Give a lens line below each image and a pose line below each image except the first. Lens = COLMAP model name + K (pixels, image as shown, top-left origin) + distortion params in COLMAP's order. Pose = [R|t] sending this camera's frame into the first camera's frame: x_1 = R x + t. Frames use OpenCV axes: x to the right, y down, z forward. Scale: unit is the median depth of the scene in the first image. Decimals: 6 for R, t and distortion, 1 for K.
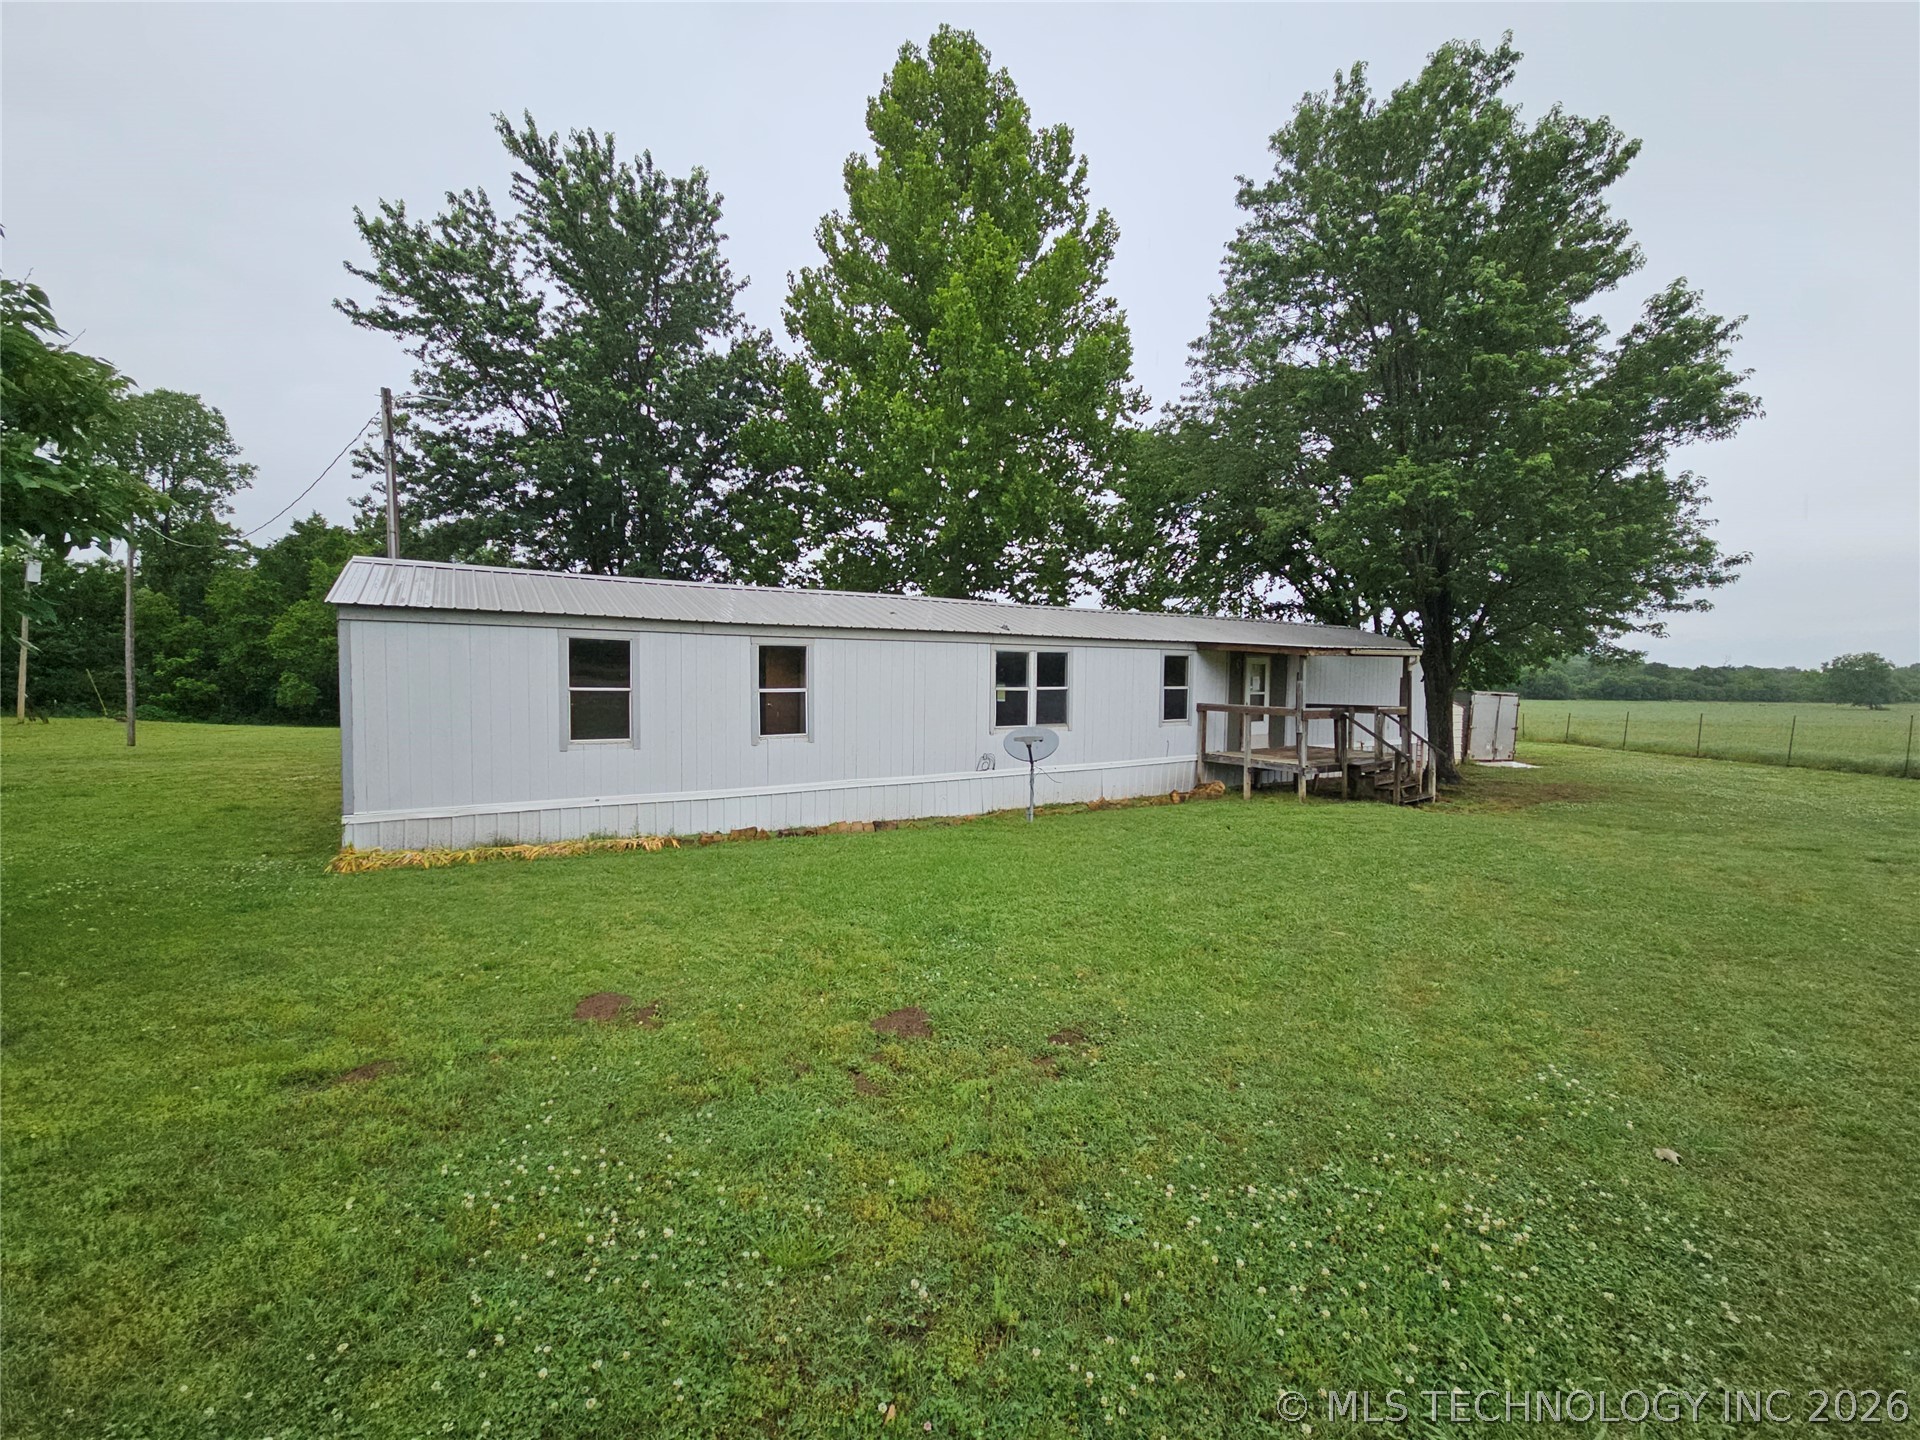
lens RADIAL K [[778.0, 0, 970.1], [0, 778.0, 722.9], [0, 0, 1]] dist [0.007071, -0.007201]
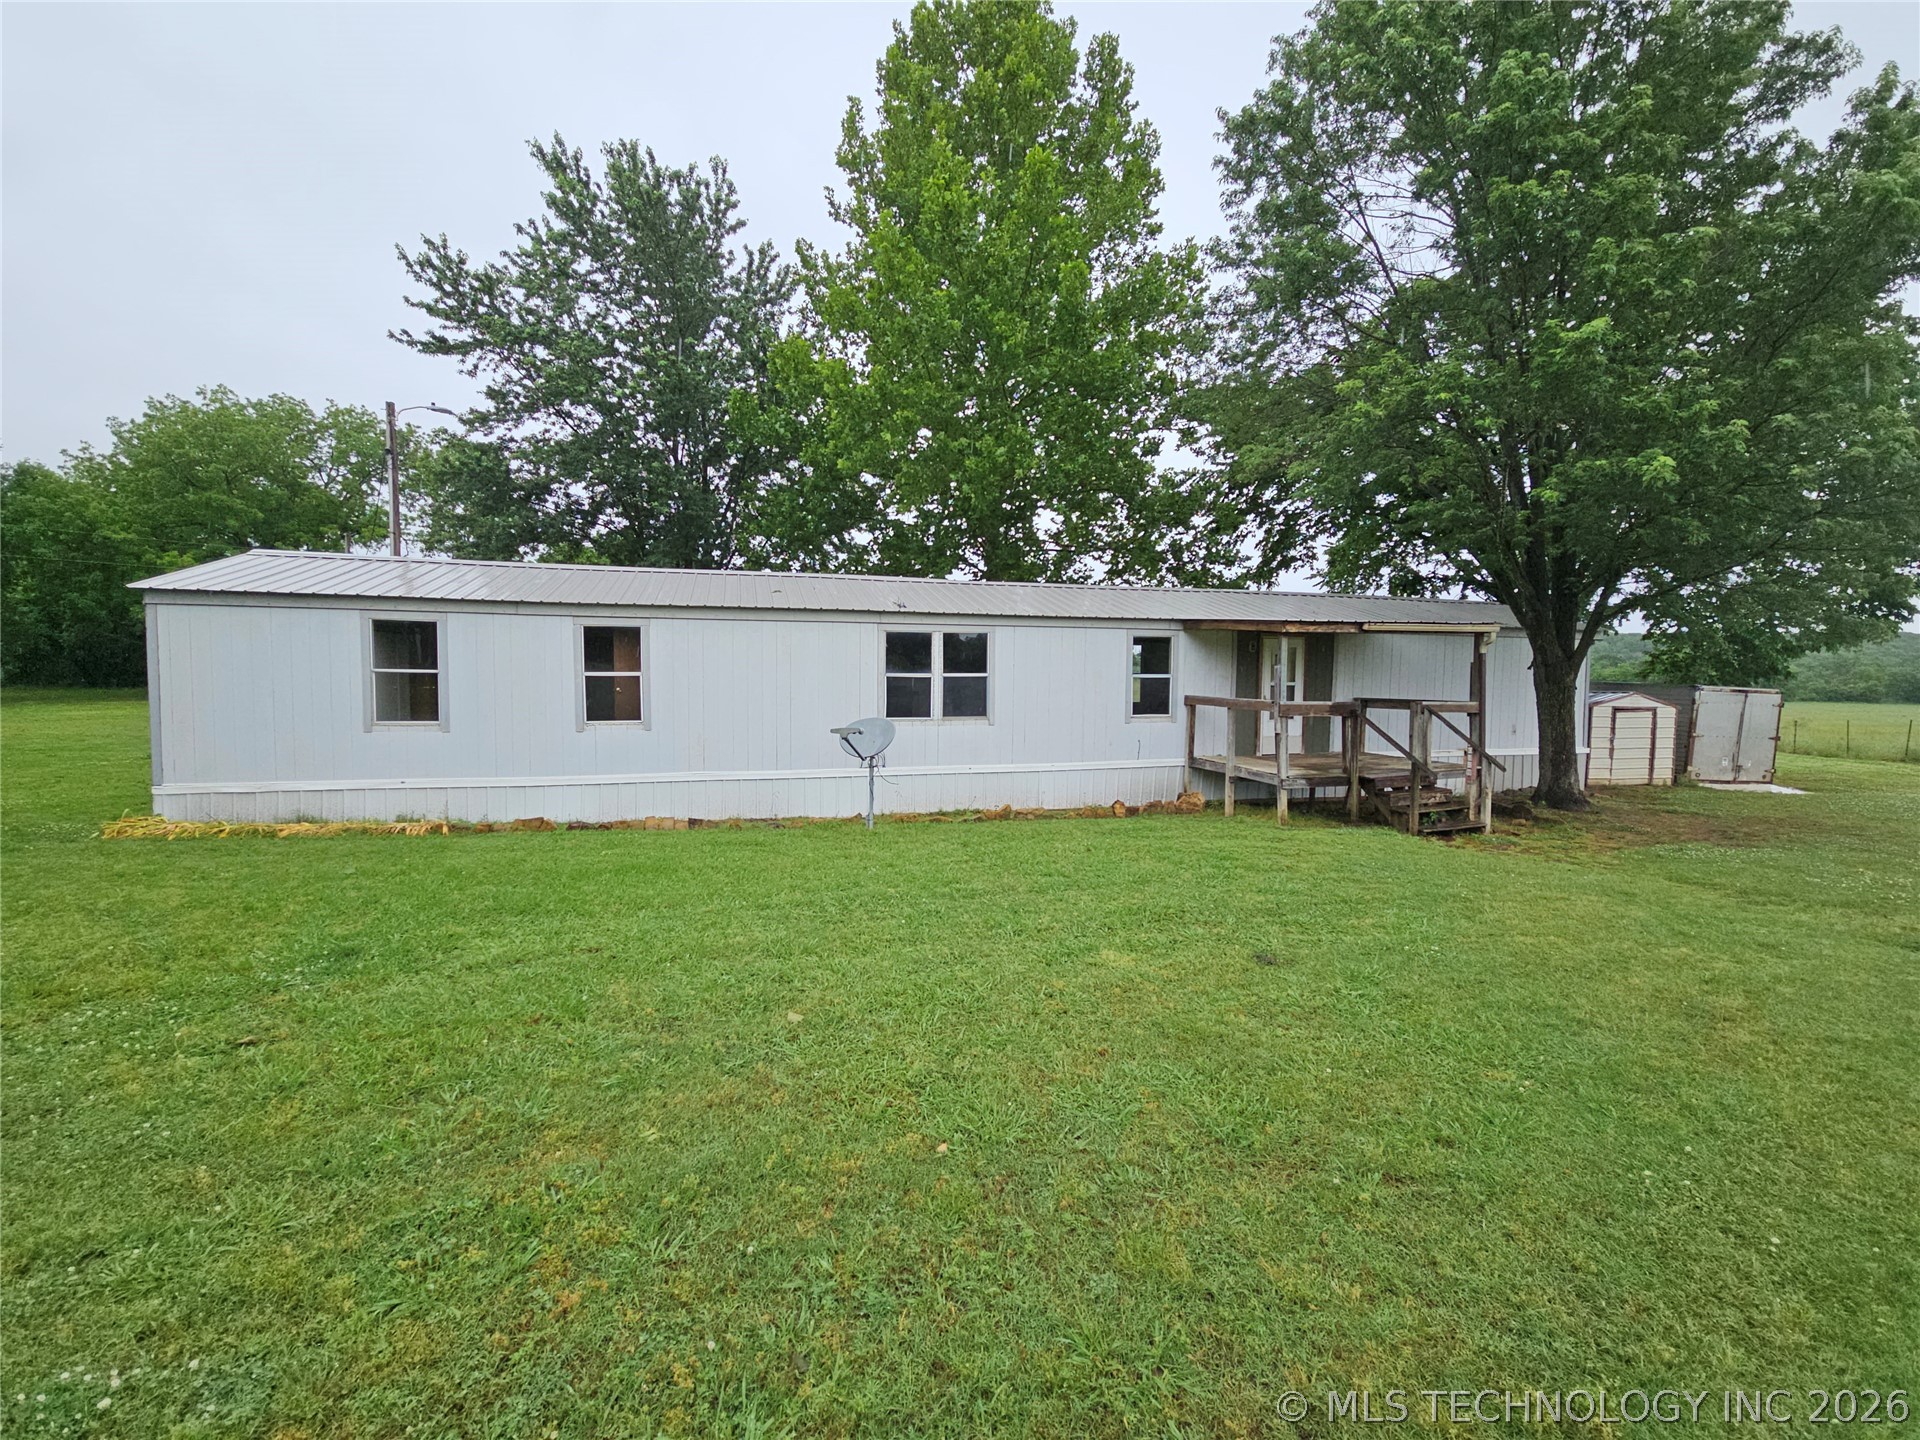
lens RADIAL K [[778.0, 0, 960.6], [0, 778.0, 710.0], [0, 0, 1]] dist [0.007071, -0.007201]
pose [[0.955005, 0.018784, -0.295994, 0.326290], [-0.020296, 0.999792, -0.002037, -0.003422], [0.295894, 0.007953, 0.955188, 0.164704]]
